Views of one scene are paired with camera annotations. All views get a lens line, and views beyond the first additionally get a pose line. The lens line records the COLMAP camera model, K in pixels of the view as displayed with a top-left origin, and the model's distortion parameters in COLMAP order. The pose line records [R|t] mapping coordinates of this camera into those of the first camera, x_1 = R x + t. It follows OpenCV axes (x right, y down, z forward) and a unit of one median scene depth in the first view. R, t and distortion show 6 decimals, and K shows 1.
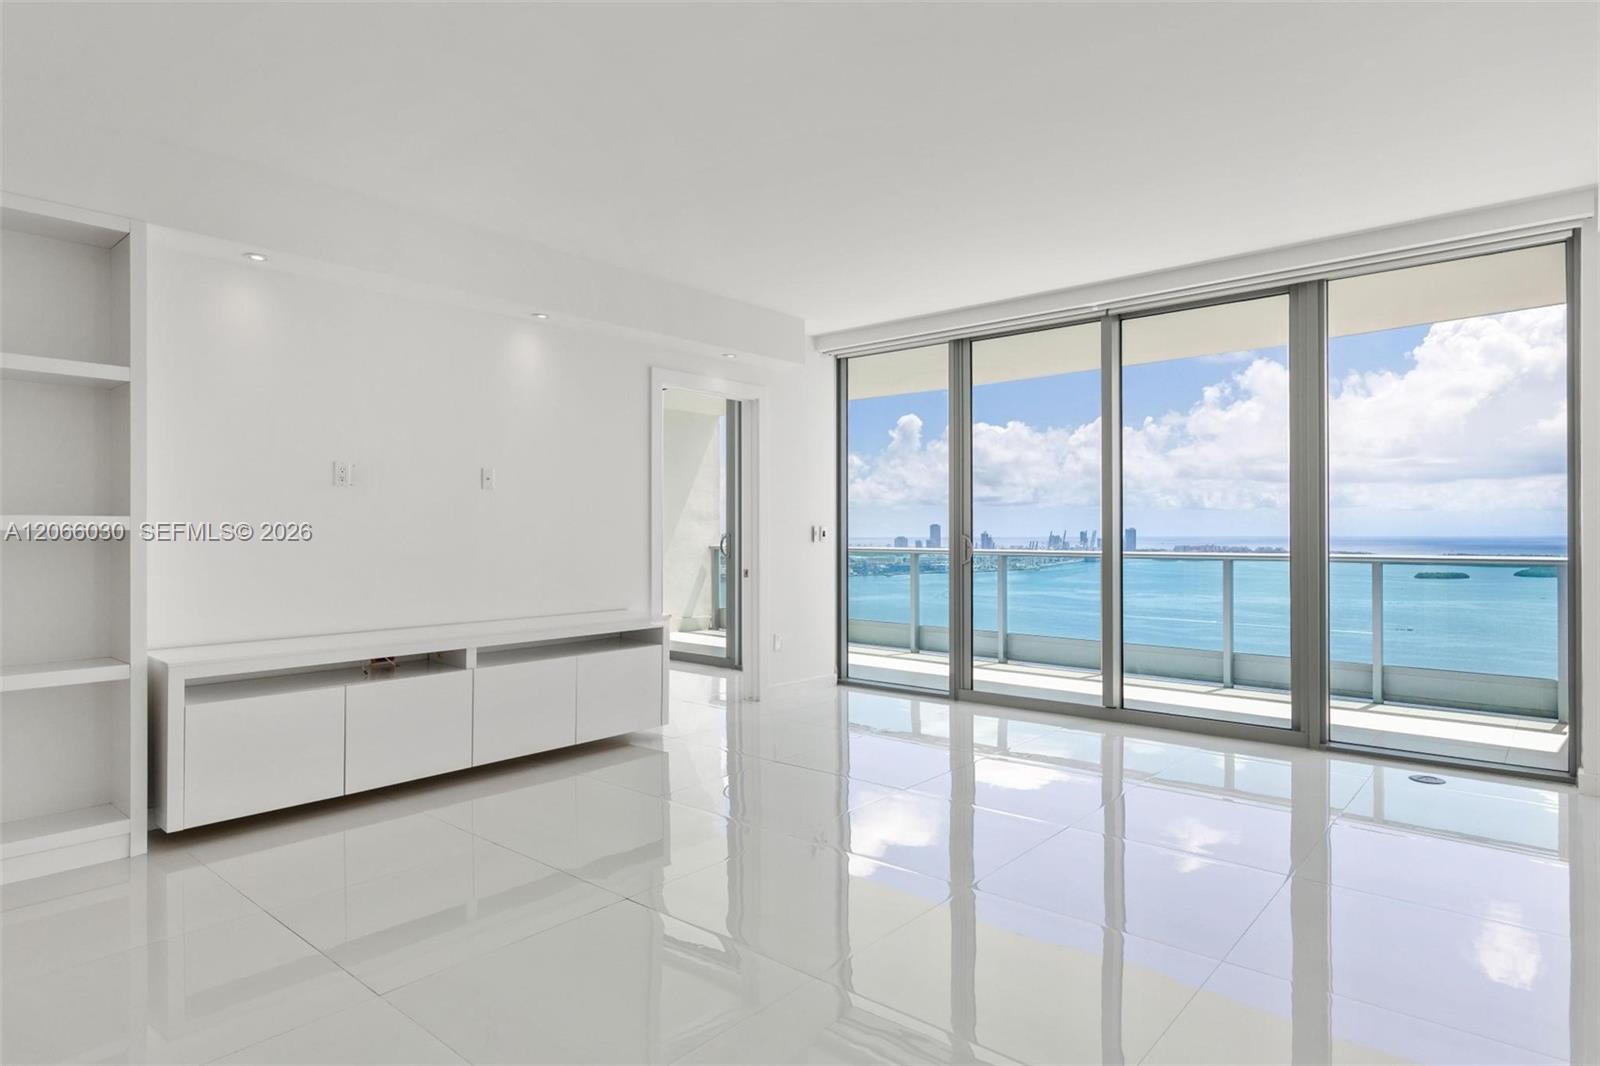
lens RADIAL K [[898.8, 0, 796.5], [0, 898.8, 535.0], [0, 0, 1]] dist [-0.004604, -0.000805]
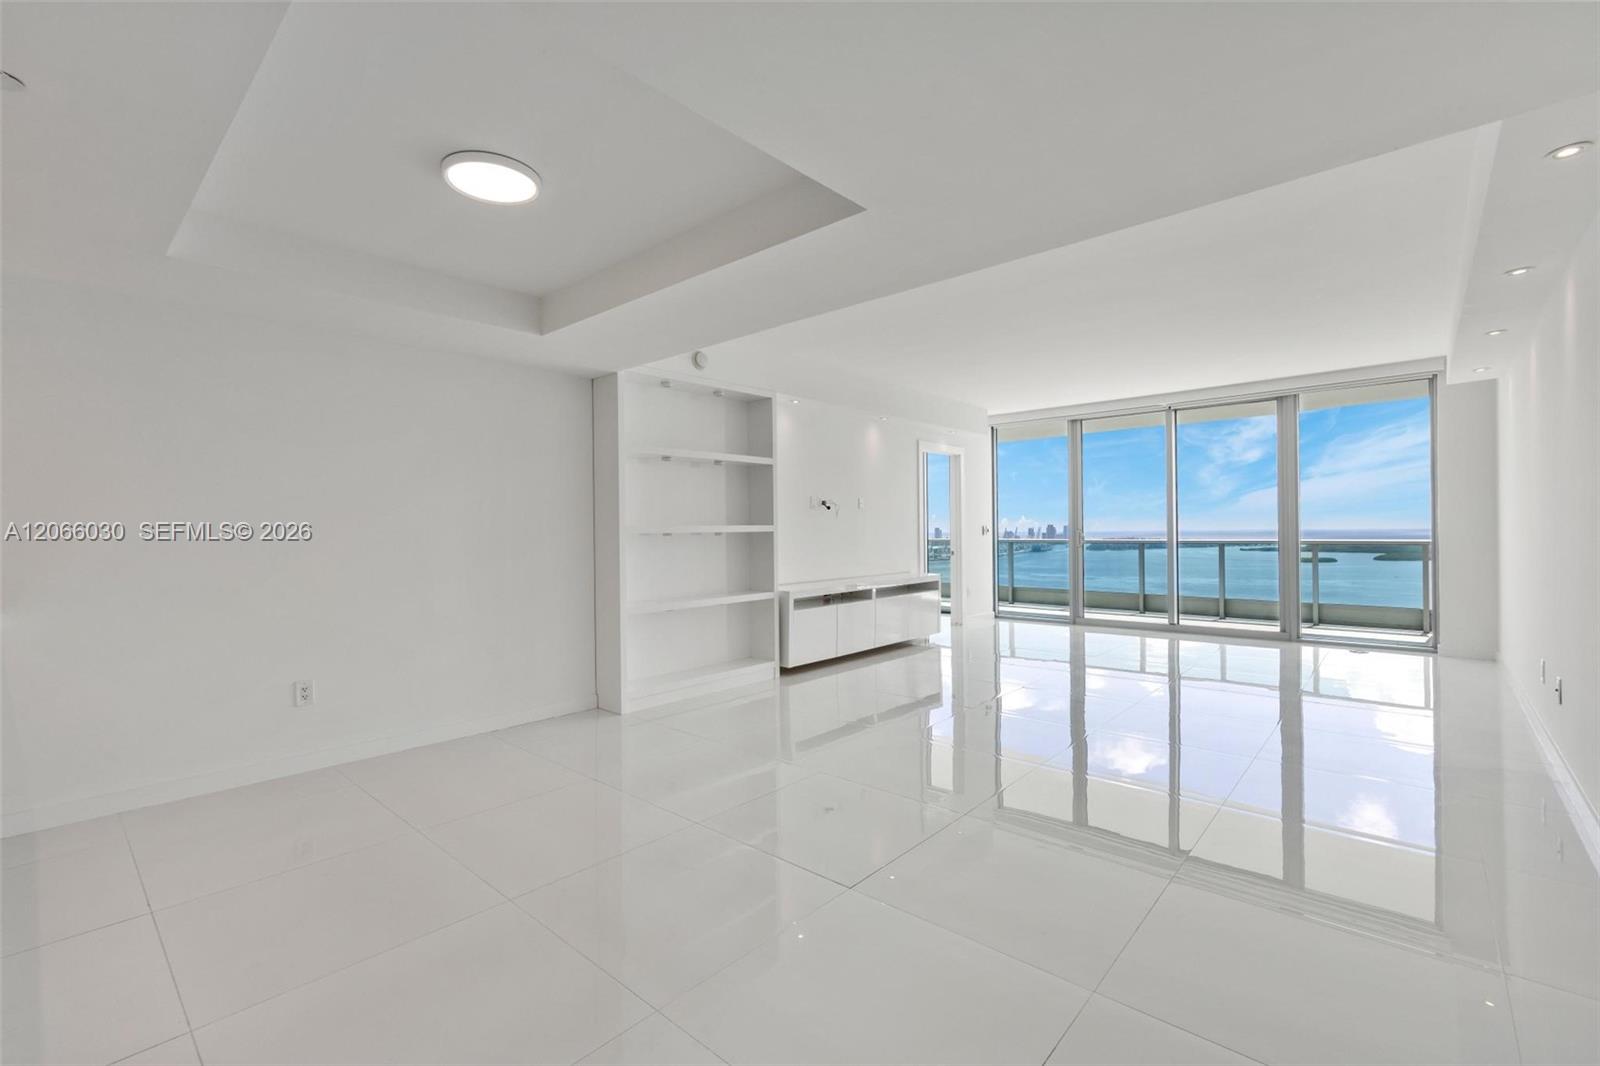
lens RADIAL K [[689.8, 0, 797.2], [0, 689.8, 534.9], [0, 0, 1]] dist [-0.002450, -0.000373]
pose [[0.999694, -0.010168, -0.022543, -0.461569], [0.010210, 0.999946, 0.001746, 0.000513], [0.022524, -0.001976, 0.999744, -0.504467]]
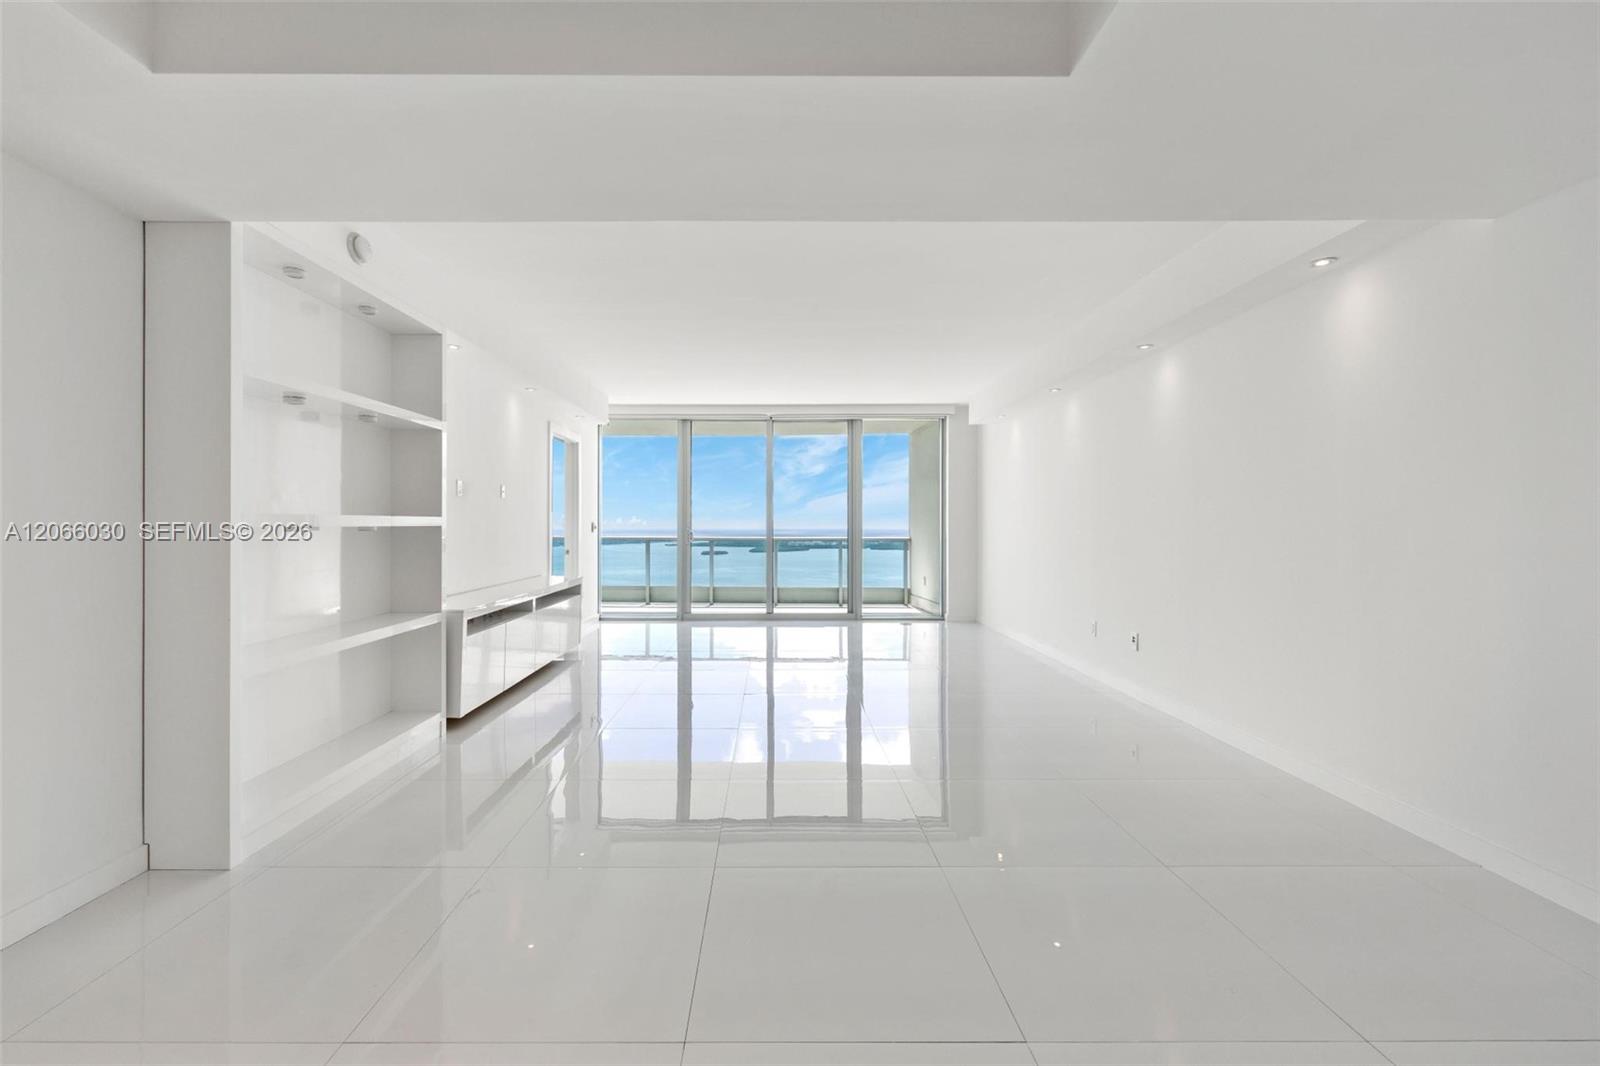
lens RADIAL K [[658.4, 0, 777.7], [0, 658.4, 523.5], [0, 0, 1]] dist [0.005277, 0.000522]
pose [[0.756641, 0.004503, 0.653815, -0.749237], [0.000424, 0.999973, -0.007377, -0.000135], [-0.653830, 0.005859, 0.756619, -0.173867]]
